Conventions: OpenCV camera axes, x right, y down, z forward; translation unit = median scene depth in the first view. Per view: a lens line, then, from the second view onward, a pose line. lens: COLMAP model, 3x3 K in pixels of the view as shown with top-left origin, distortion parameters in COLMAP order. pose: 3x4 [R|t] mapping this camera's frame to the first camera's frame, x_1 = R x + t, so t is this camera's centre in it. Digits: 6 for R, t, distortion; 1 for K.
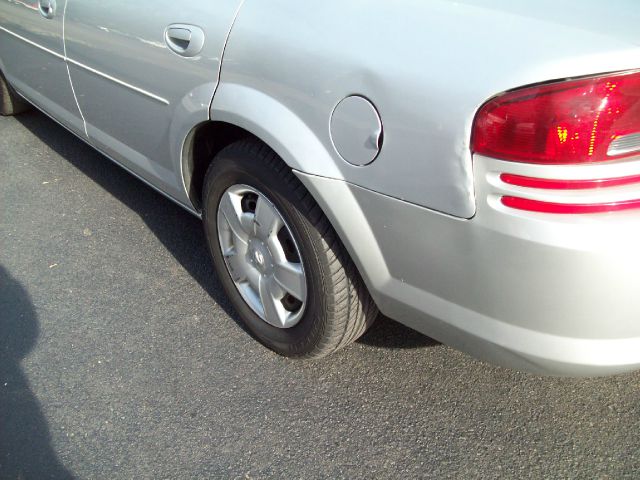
lens RADIAL K [[679.0, 0, 307.2], [0, 679.0, 217.2], [0, 0, 1]] dist [-0.114600, 0.000000]
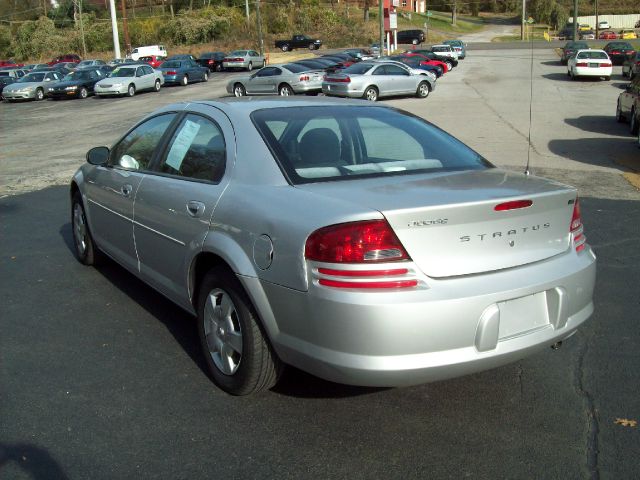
lens RADIAL K [[679.0, 0, 322.7], [0, 679.0, 239.9], [0, 0, 1]] dist [-0.114600, 0.000000]
pose [[0.994796, 0.062590, -0.080394, 0.315672], [-0.082461, 0.958049, -0.274487, 0.293226], [0.059842, 0.279688, 0.958224, -0.724328]]
